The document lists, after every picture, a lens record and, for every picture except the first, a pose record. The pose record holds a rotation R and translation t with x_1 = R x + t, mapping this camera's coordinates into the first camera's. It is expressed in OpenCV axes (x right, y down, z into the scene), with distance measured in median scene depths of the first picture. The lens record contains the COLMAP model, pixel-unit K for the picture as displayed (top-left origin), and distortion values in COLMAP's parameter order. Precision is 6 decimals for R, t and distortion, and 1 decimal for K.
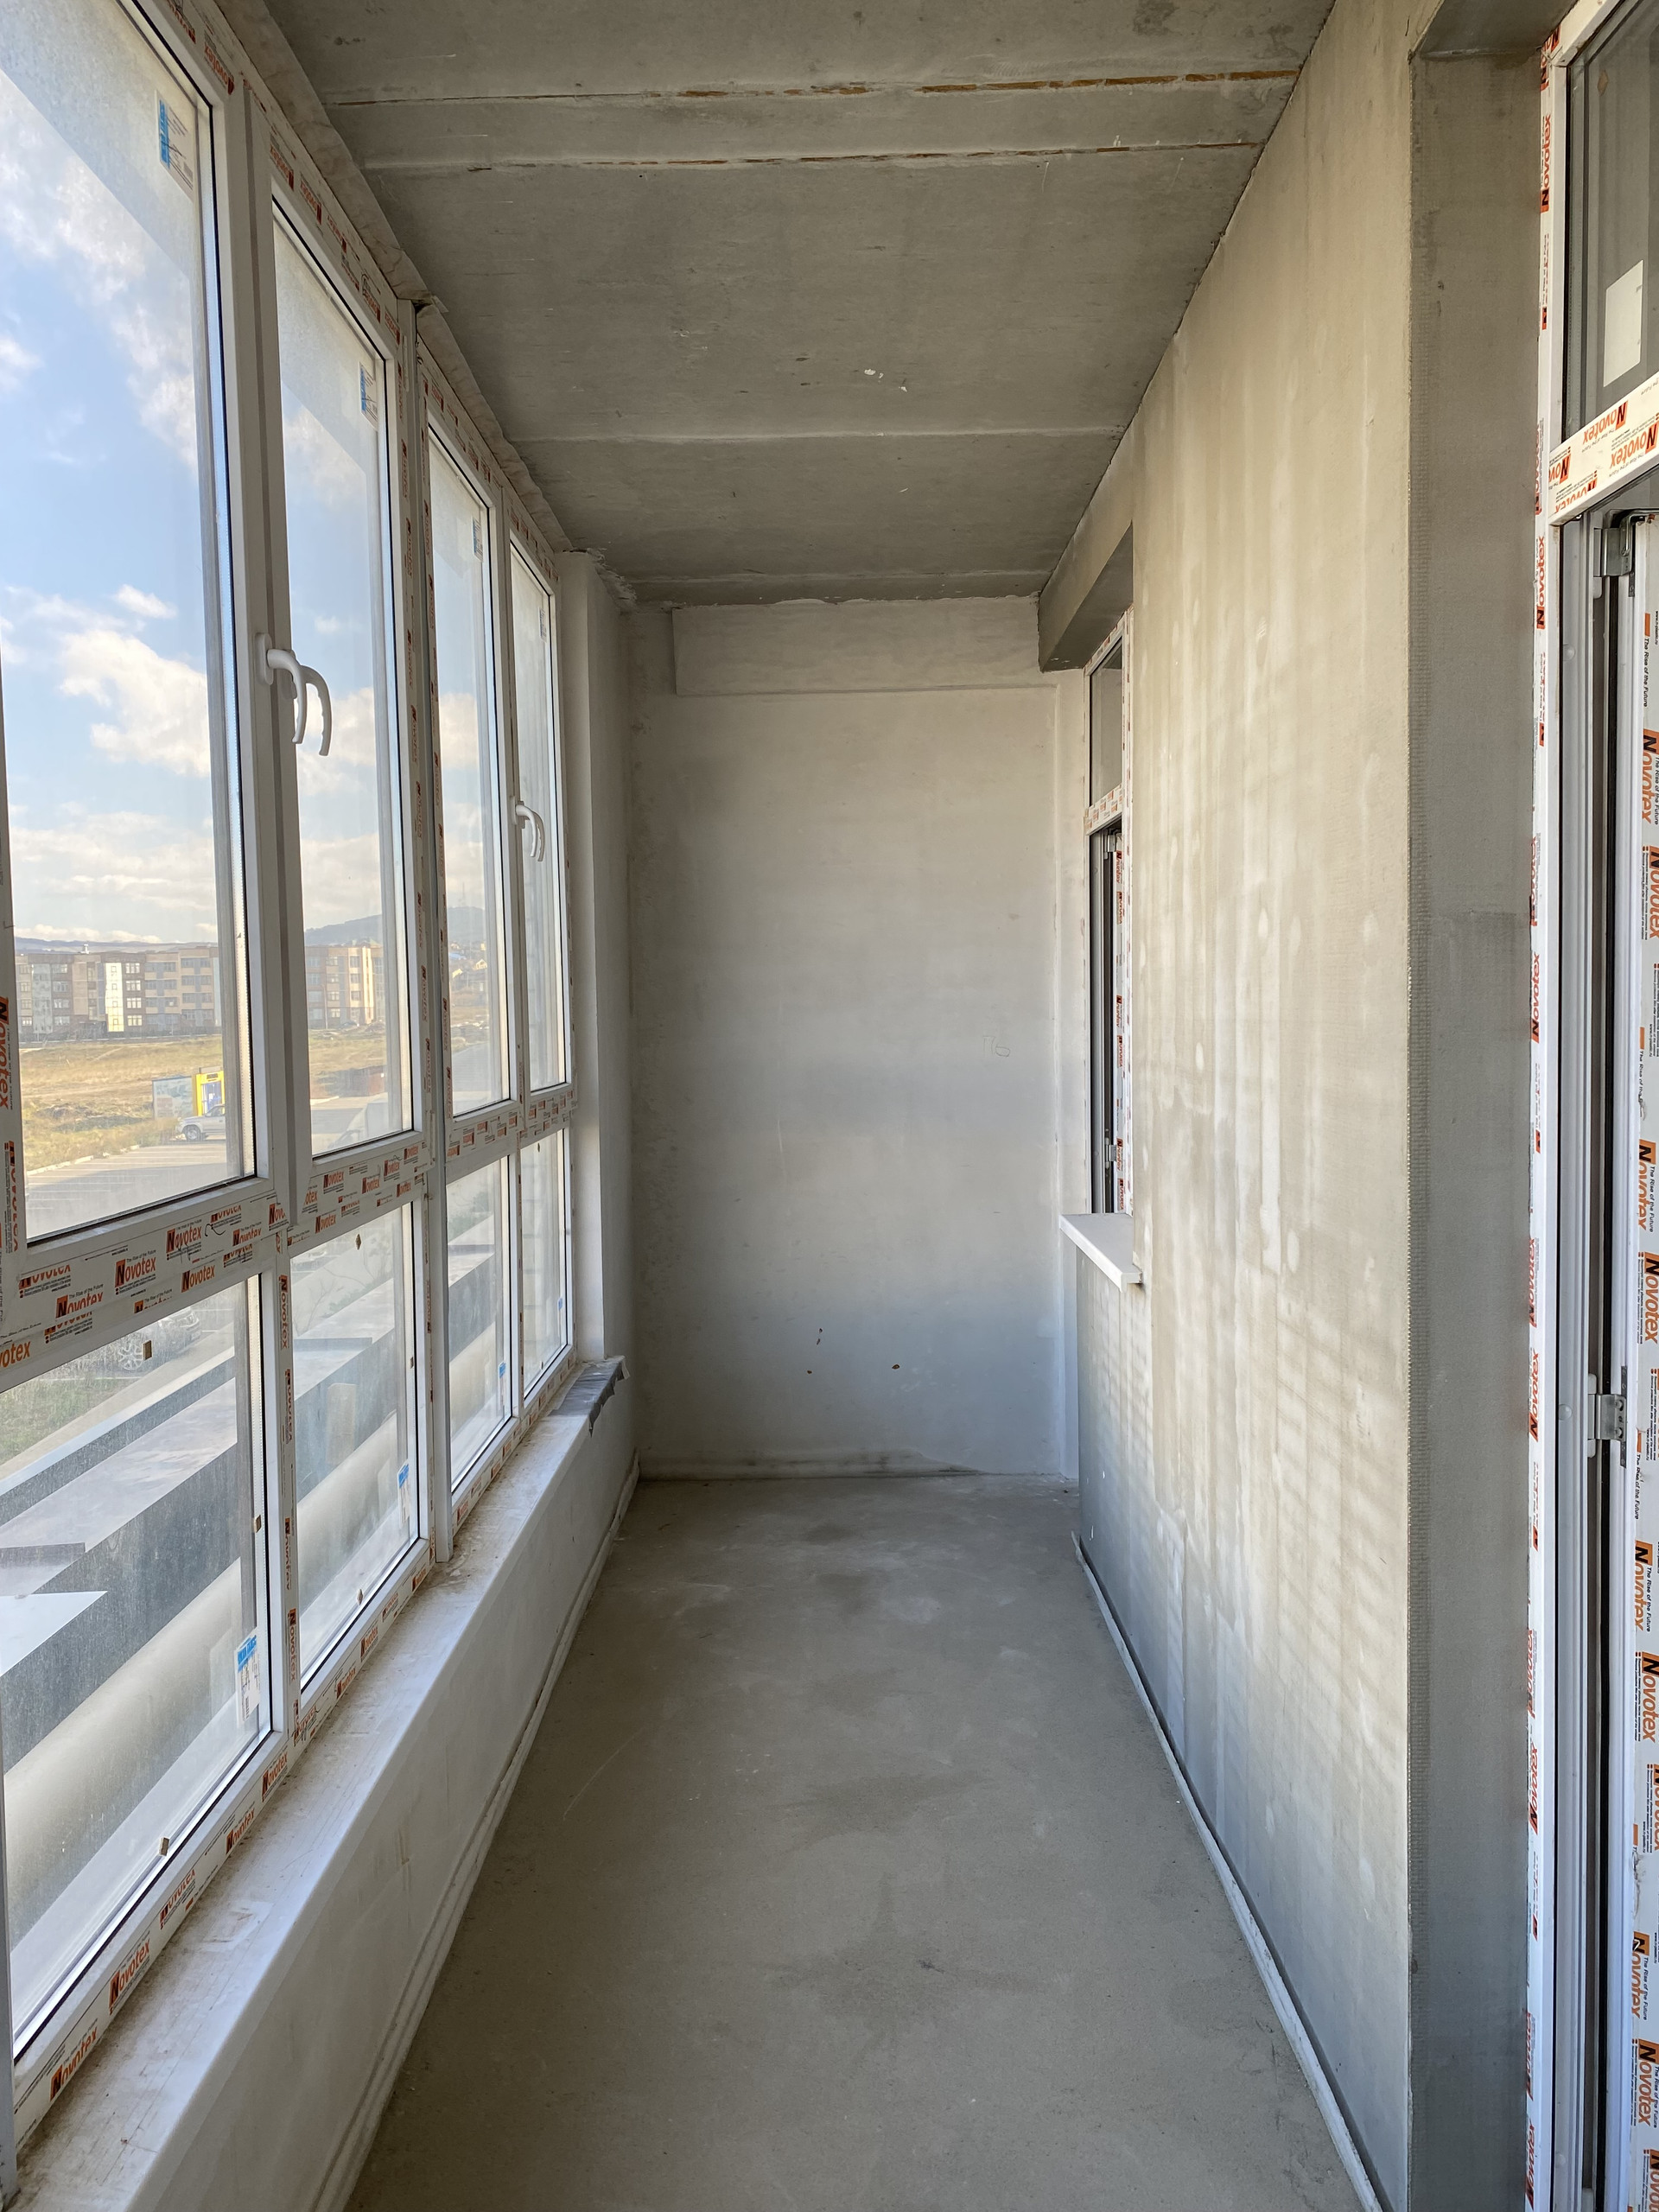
lens RADIAL K [[1678.4, 0, 834.9], [0, 1678.4, 1101.8], [0, 0, 1]] dist [0.107045, -0.007892]
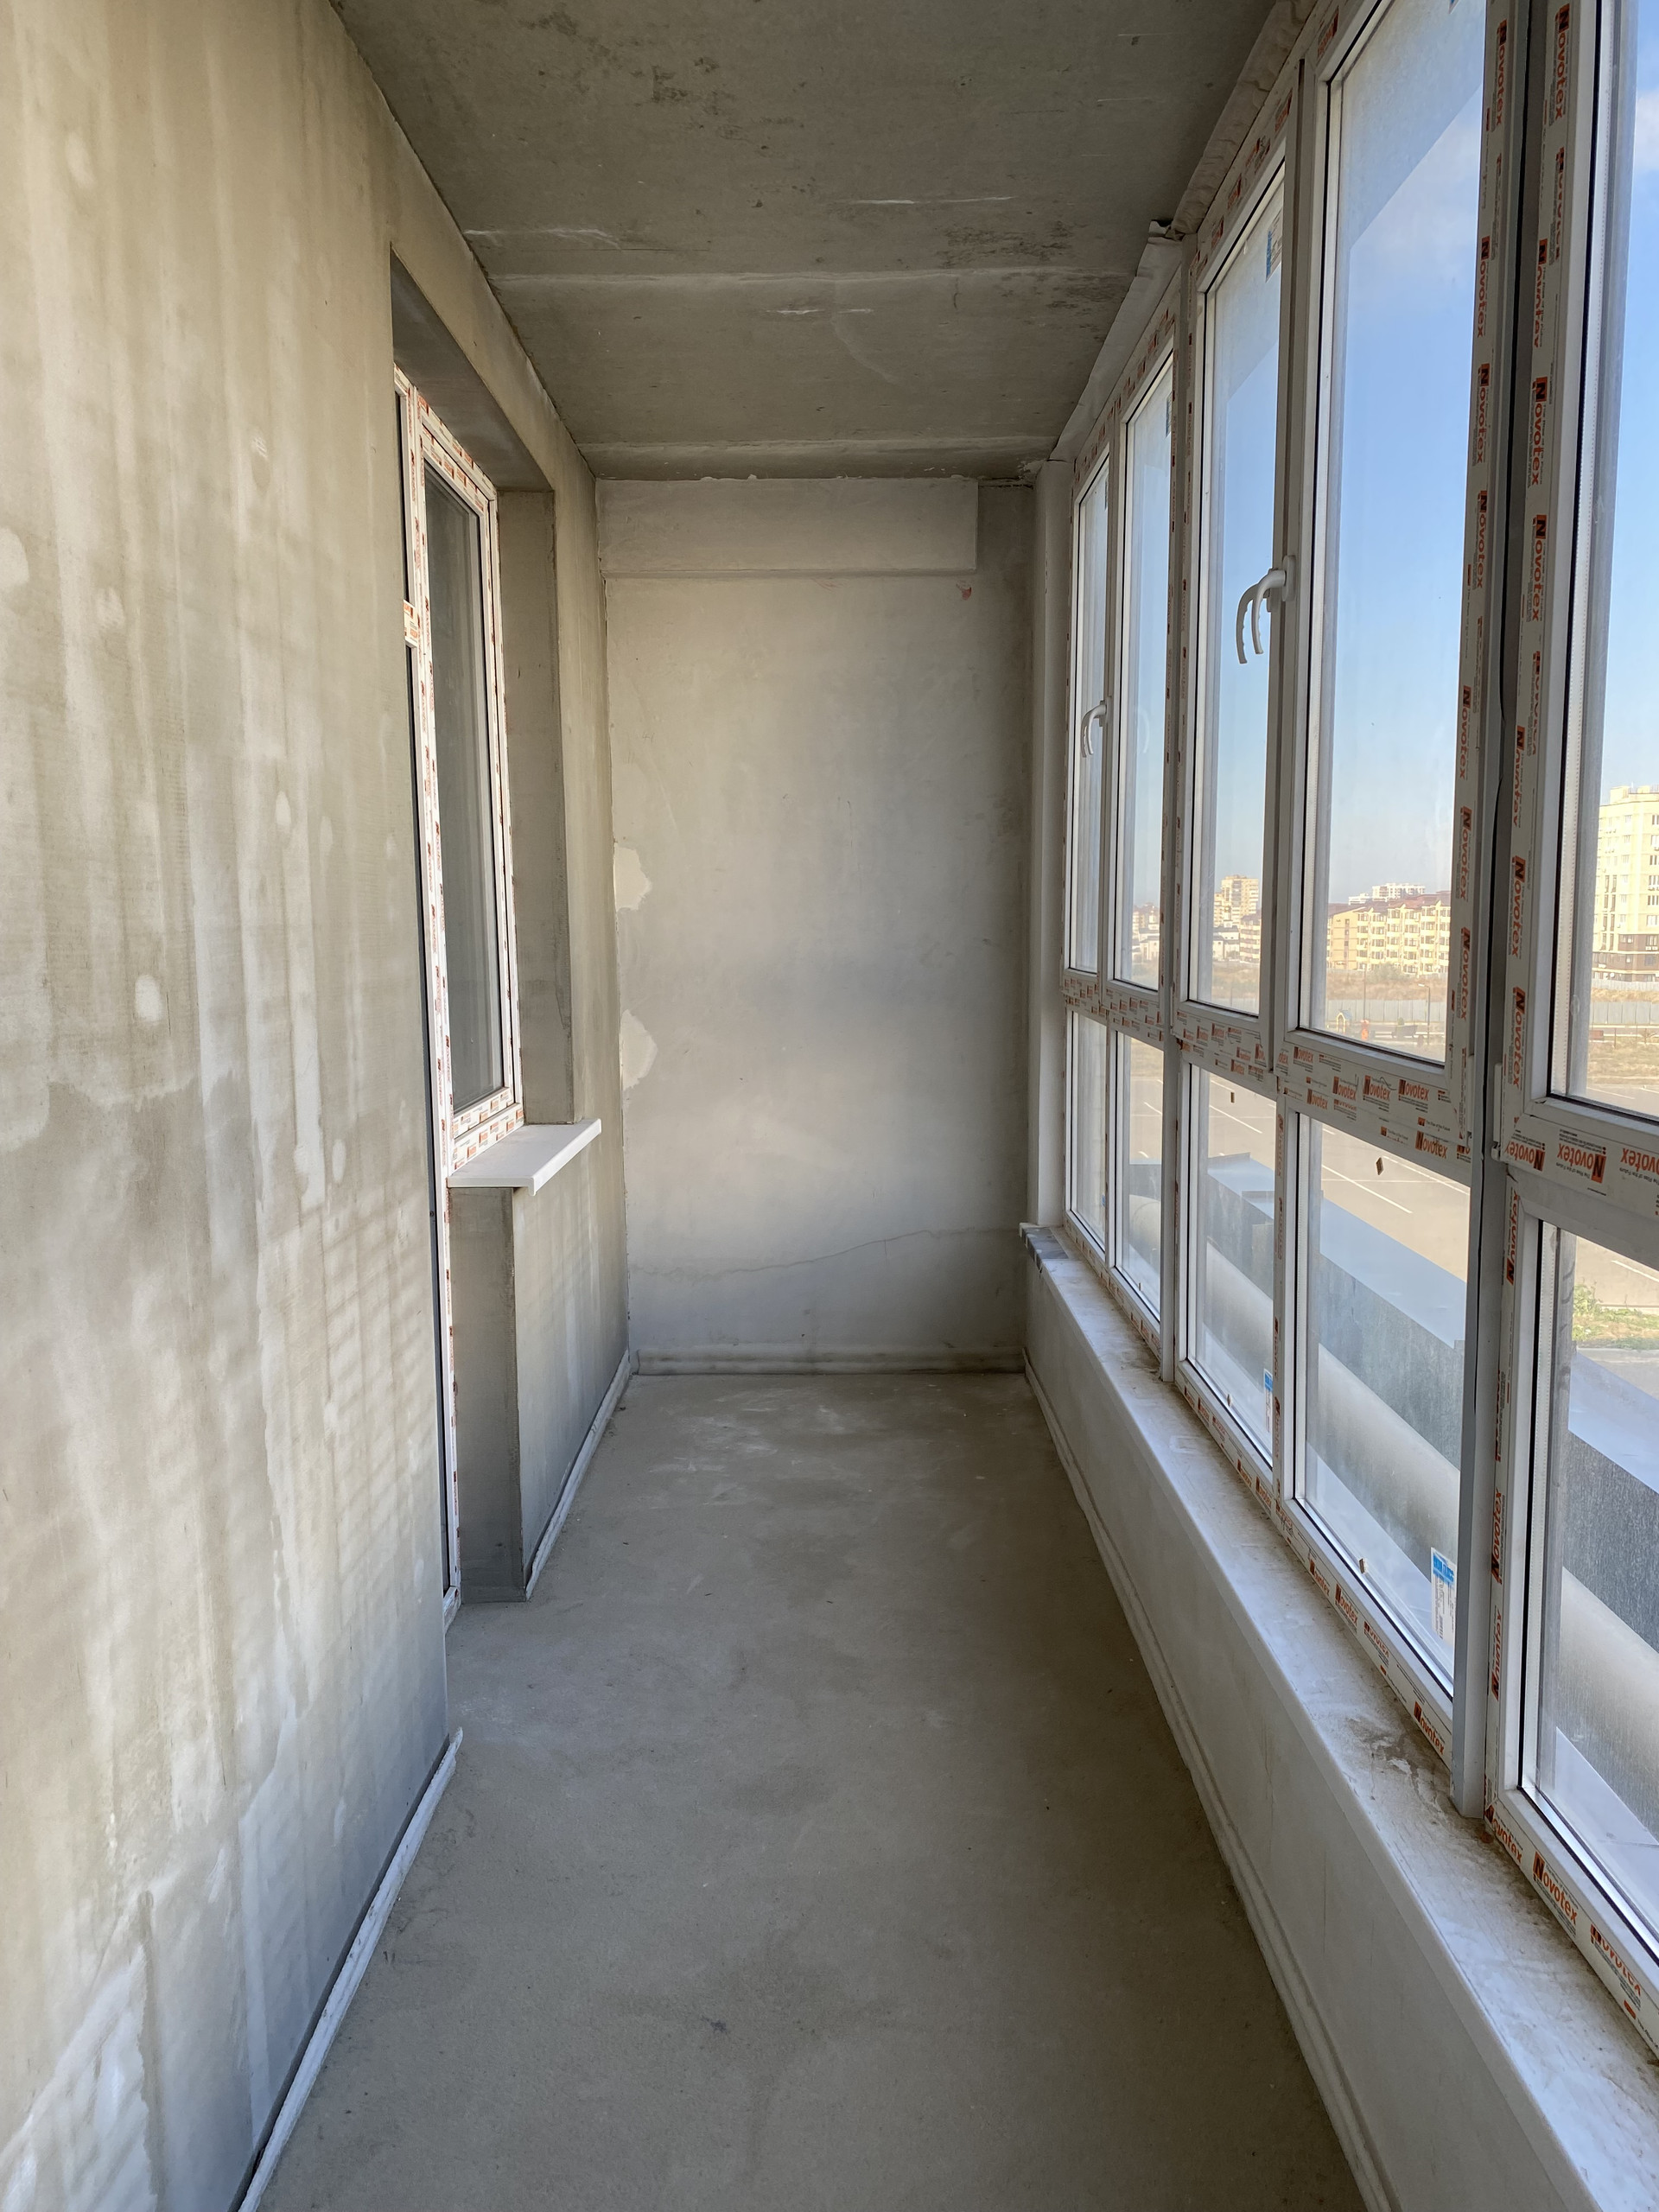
lens RADIAL K [[1678.4, 0, 842.0], [0, 1678.4, 1122.2], [0, 0, 1]] dist [0.107045, -0.007892]
pose [[-0.999623, 0.026851, 0.005708, -0.025297], [0.027445, 0.982165, 0.186006, -0.102284], [-0.000611, 0.186093, -0.982532, 1.855972]]
